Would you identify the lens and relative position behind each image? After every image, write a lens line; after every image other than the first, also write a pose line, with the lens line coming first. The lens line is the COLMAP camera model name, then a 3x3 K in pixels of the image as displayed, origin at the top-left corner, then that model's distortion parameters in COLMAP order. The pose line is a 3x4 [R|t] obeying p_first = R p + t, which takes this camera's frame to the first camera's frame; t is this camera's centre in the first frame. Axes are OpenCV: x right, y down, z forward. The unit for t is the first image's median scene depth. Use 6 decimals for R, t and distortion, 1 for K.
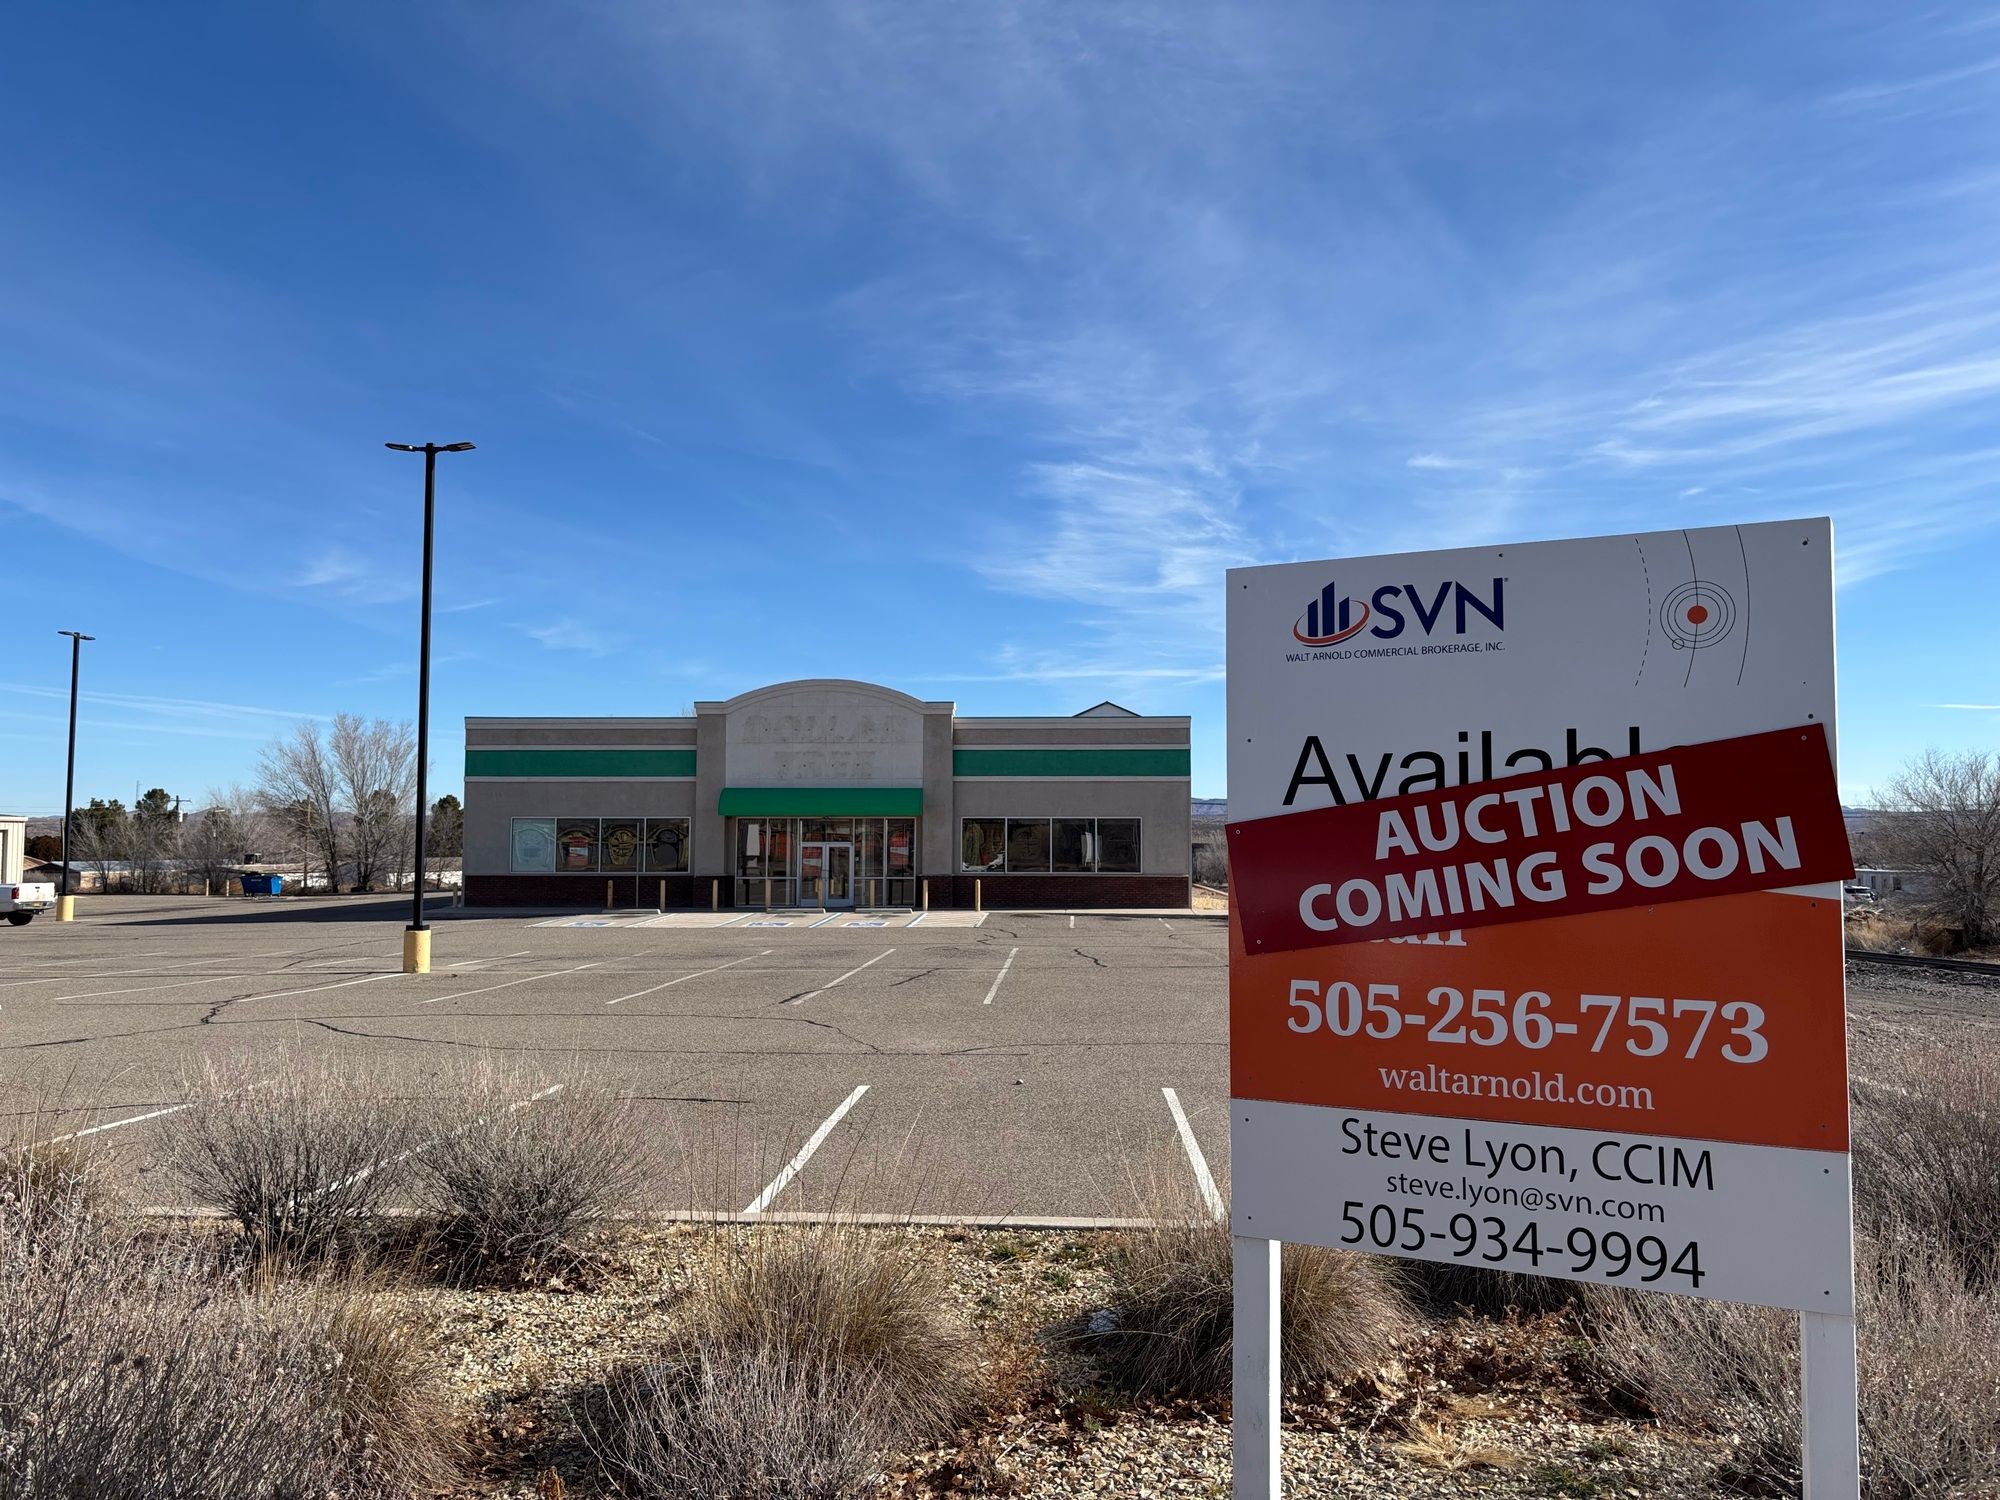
lens RADIAL K [[1503.5, 0, 1050.3], [0, 1503.5, 695.2], [0, 0, 1]] dist [0.053984, -0.056610]
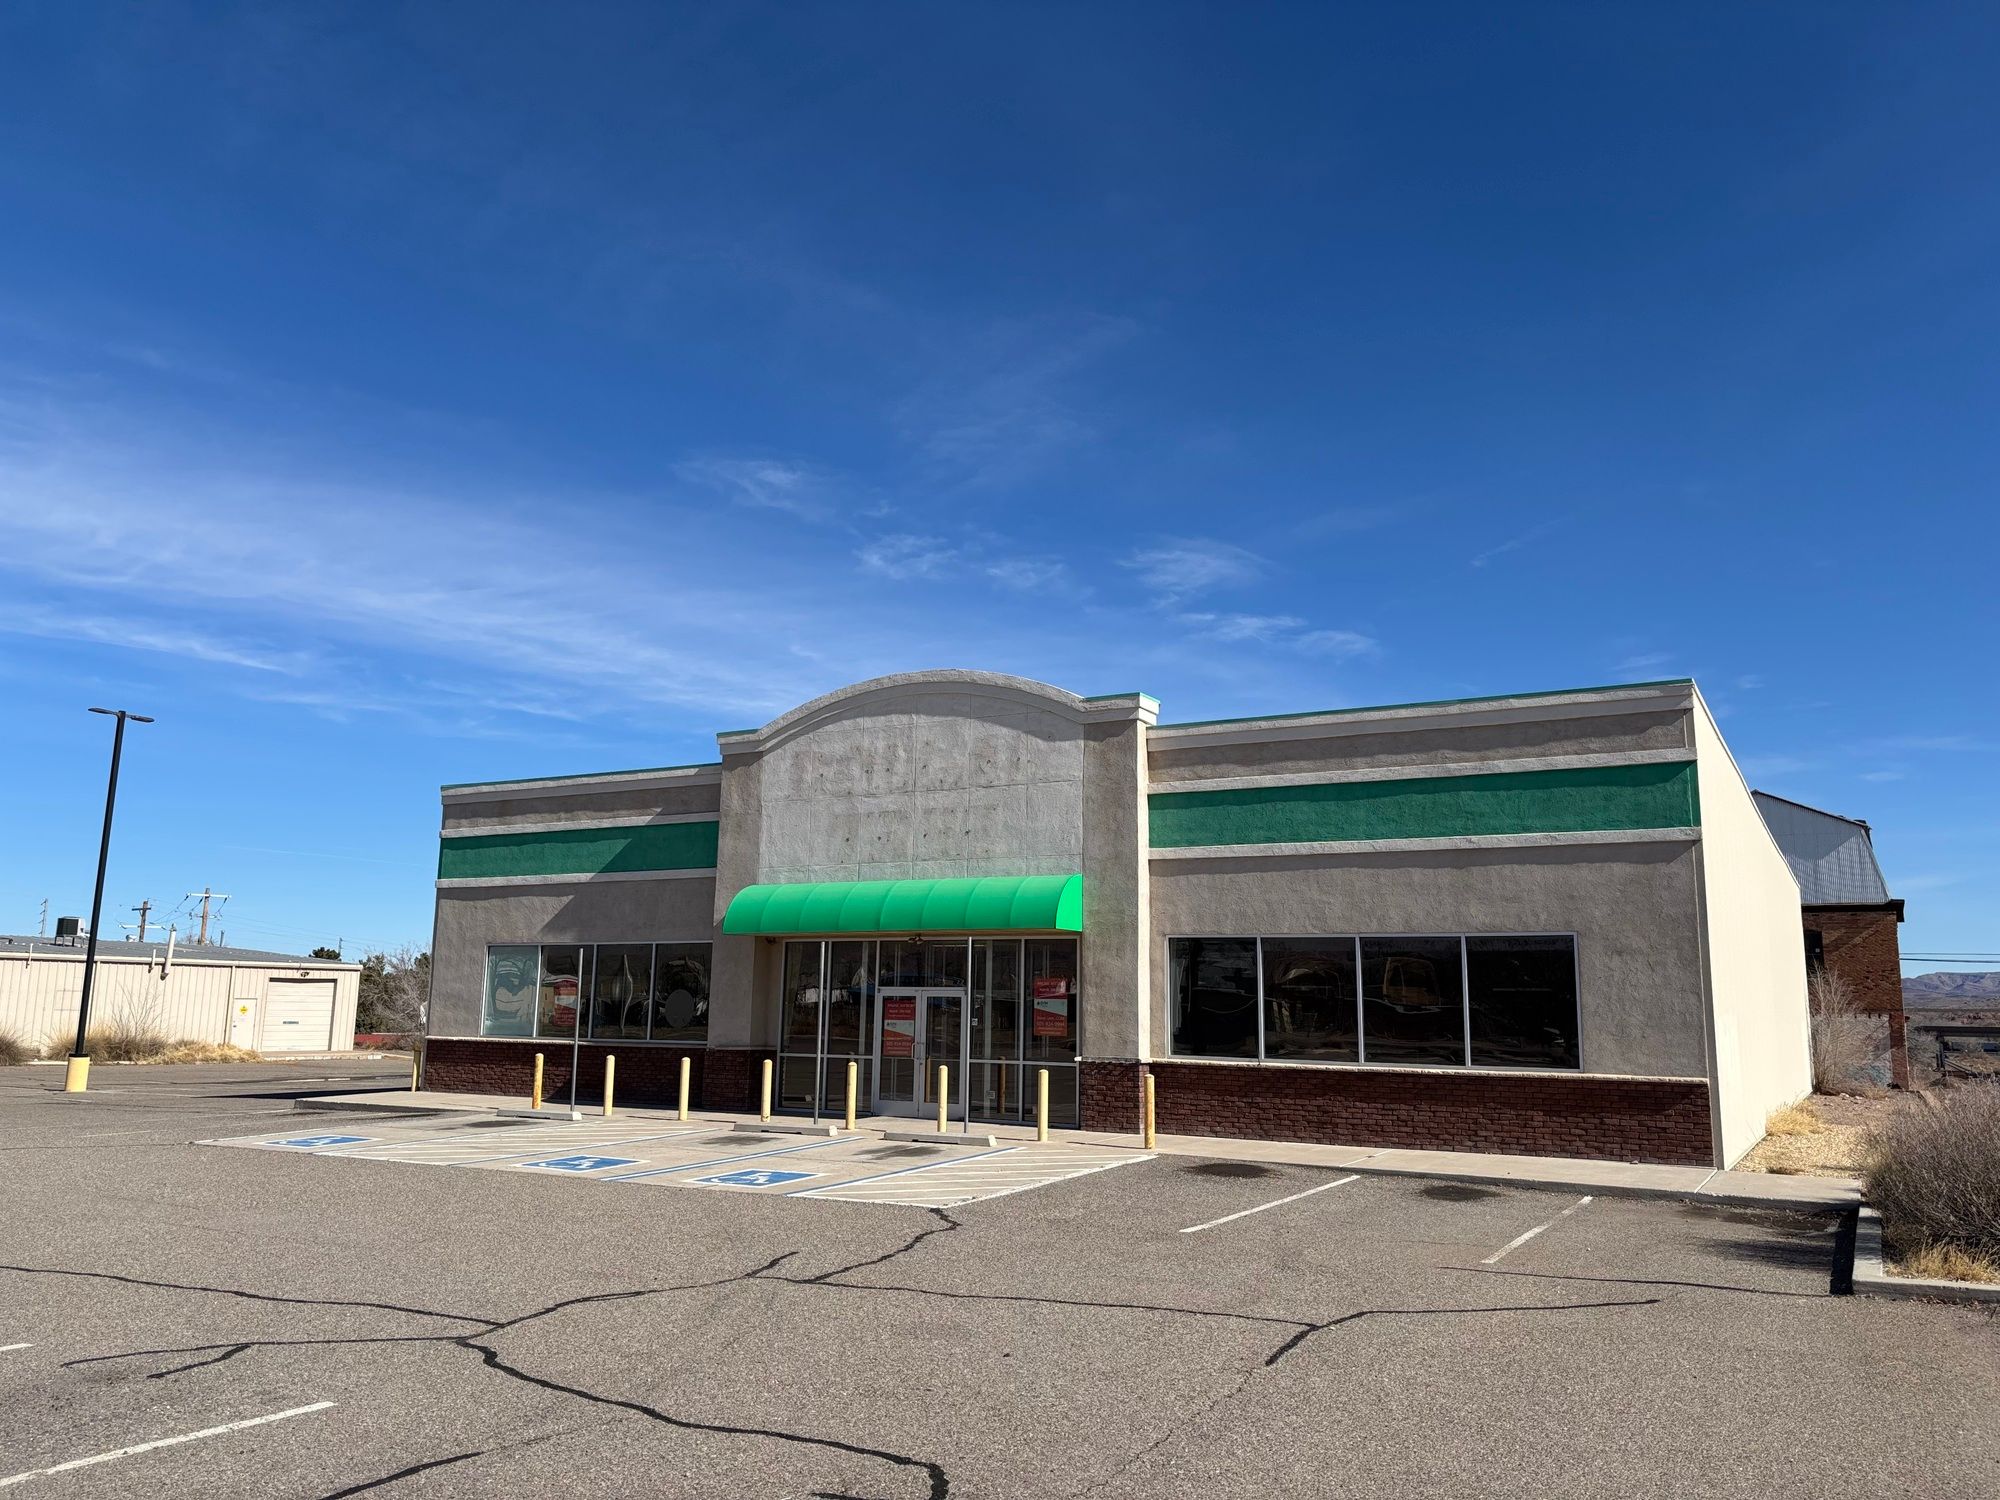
lens RADIAL K [[1503.5, 0, 985.4], [0, 1503.5, 737.7], [0, 0, 1]] dist [0.053984, -0.056610]
pose [[0.879144, -0.071469, -0.471166, 0.117753], [0.028881, 0.994863, -0.097018, 0.063330], [0.475680, 0.071686, 0.876693, 0.555416]]
